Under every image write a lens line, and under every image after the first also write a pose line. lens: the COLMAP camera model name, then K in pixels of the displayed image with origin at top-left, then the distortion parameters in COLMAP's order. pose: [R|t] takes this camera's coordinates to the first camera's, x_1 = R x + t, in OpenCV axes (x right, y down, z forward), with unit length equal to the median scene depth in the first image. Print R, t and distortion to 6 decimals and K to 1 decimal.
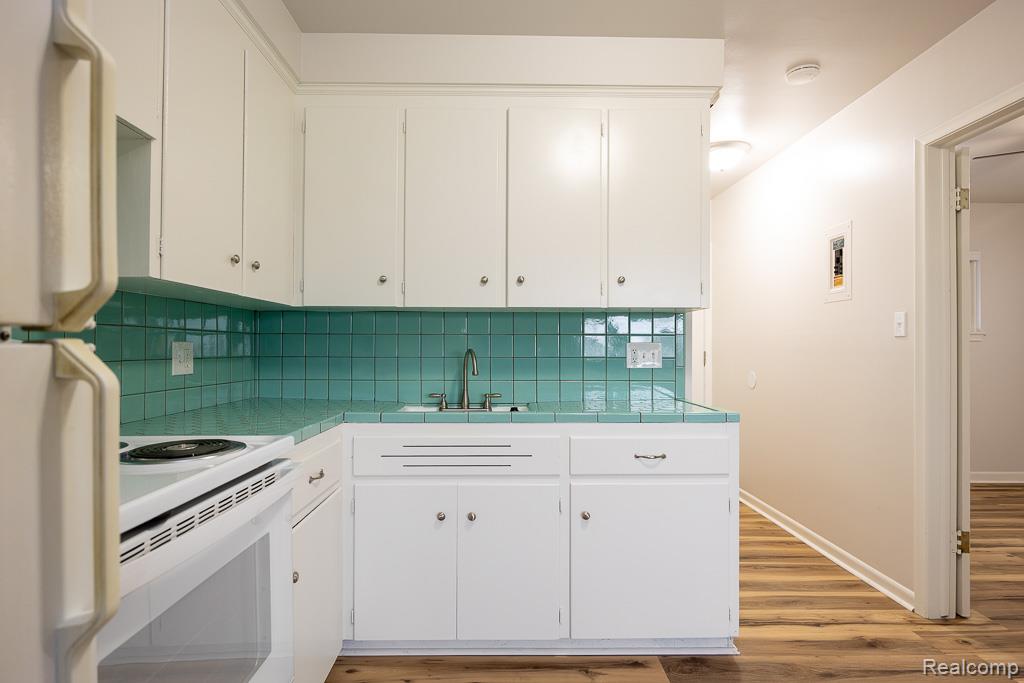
lens RADIAL K [[531.4, 0, 512.0], [0, 531.4, 341.5], [0, 0, 1]] dist [-0.004962, -0.001133]
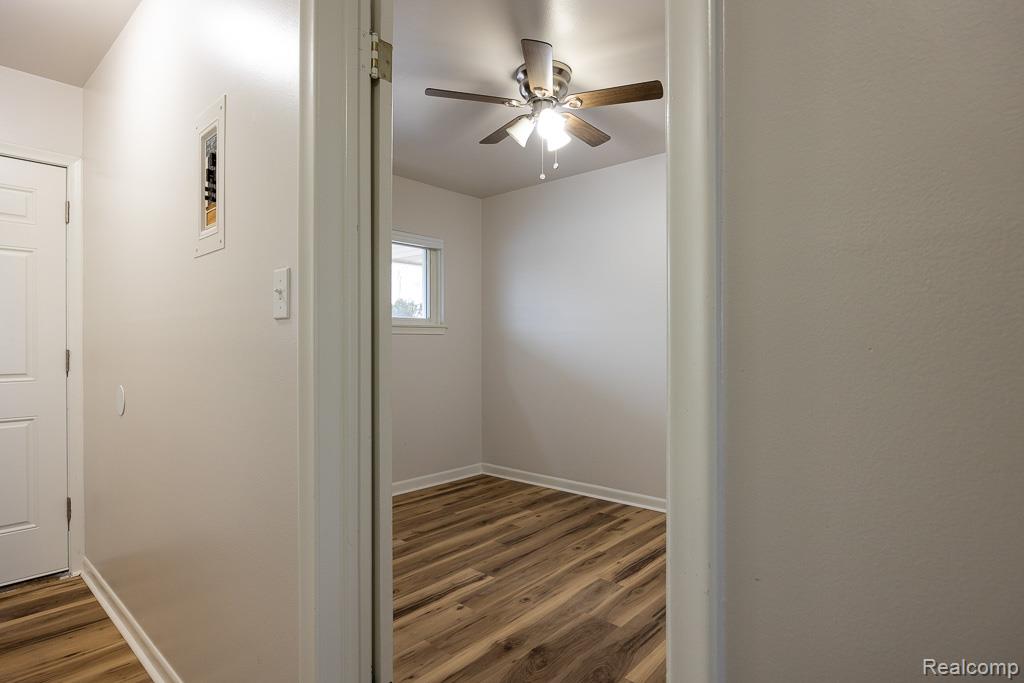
lens RADIAL K [[531.4, 0, 512.0], [0, 531.4, 341.5], [0, 0, 1]] dist [-0.004962, -0.001133]
pose [[0.675567, -0.005515, 0.737278, 0.436518], [-0.001225, 0.999962, 0.008602, 0.006045], [-0.737297, -0.006714, 0.675535, 0.433774]]
